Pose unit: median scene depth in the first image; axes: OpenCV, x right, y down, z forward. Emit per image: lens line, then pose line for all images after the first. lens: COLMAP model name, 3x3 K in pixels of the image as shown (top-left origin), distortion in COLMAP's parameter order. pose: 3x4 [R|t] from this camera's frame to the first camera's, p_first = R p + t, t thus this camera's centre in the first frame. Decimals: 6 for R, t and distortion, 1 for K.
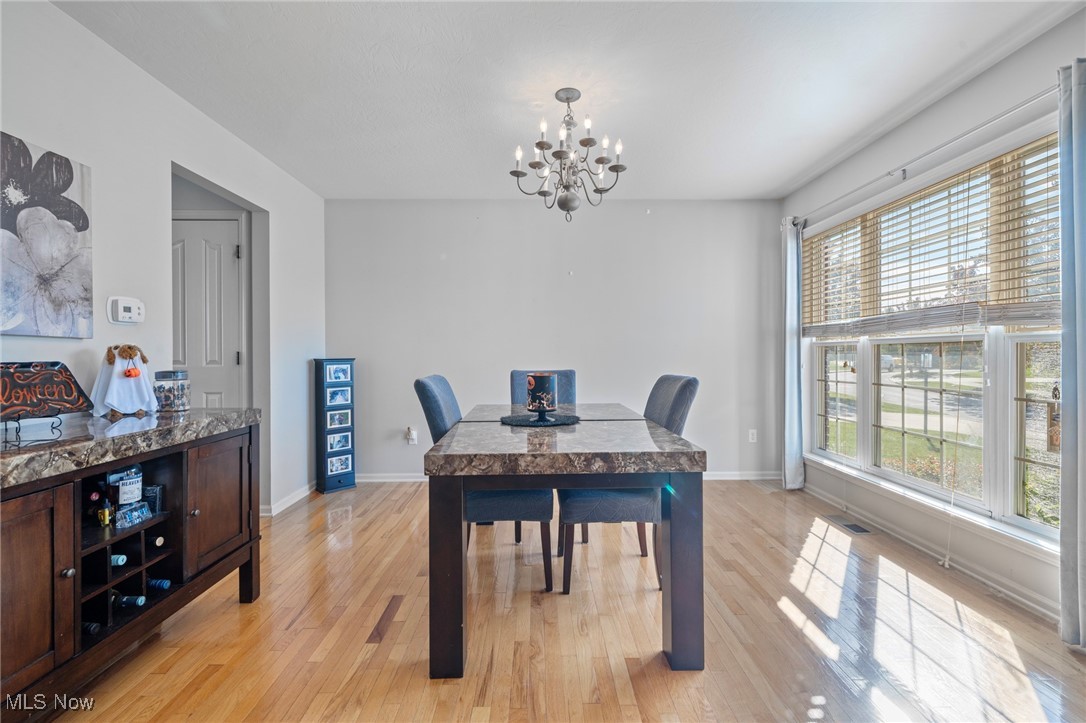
lens RADIAL K [[471.2, 0, 532.4], [0, 471.2, 352.1], [0, 0, 1]] dist [0.002859, -0.002047]
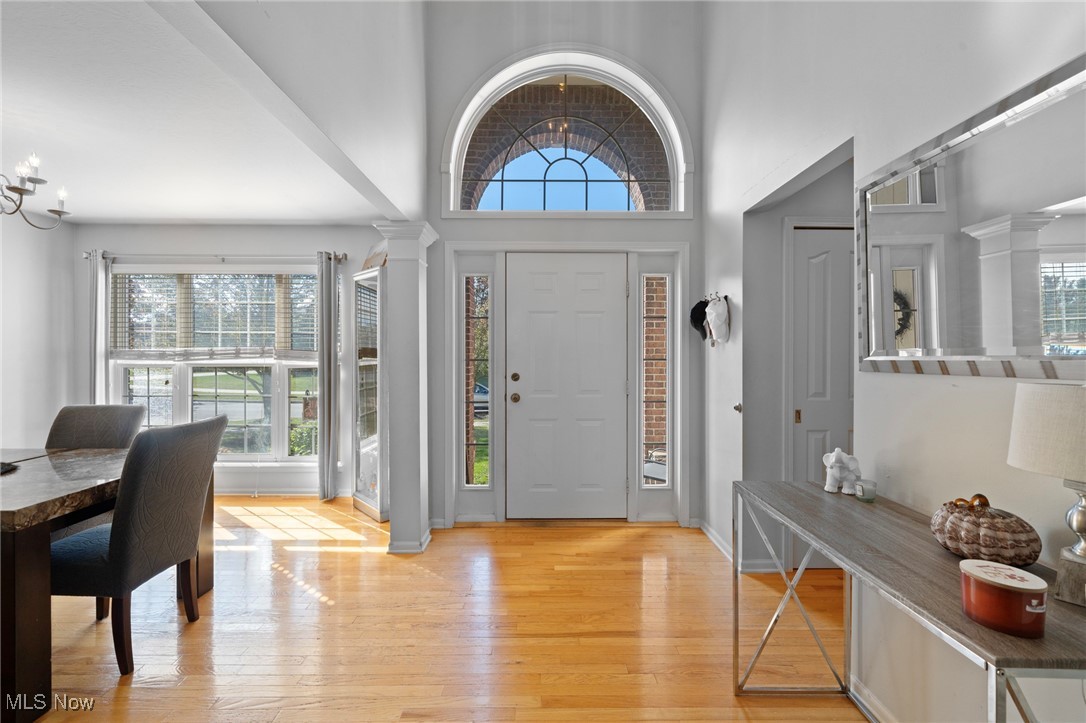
lens RADIAL K [[455.0, 0, 542.5], [0, 455.0, 353.1], [0, 0, 1]] dist [-0.009180, 0.000822]
pose [[0.020775, -0.000005, 0.999784, -0.798334], [-0.003722, 0.999993, 0.000083, -0.082756], [-0.999777, -0.003723, 0.020775, -0.092660]]
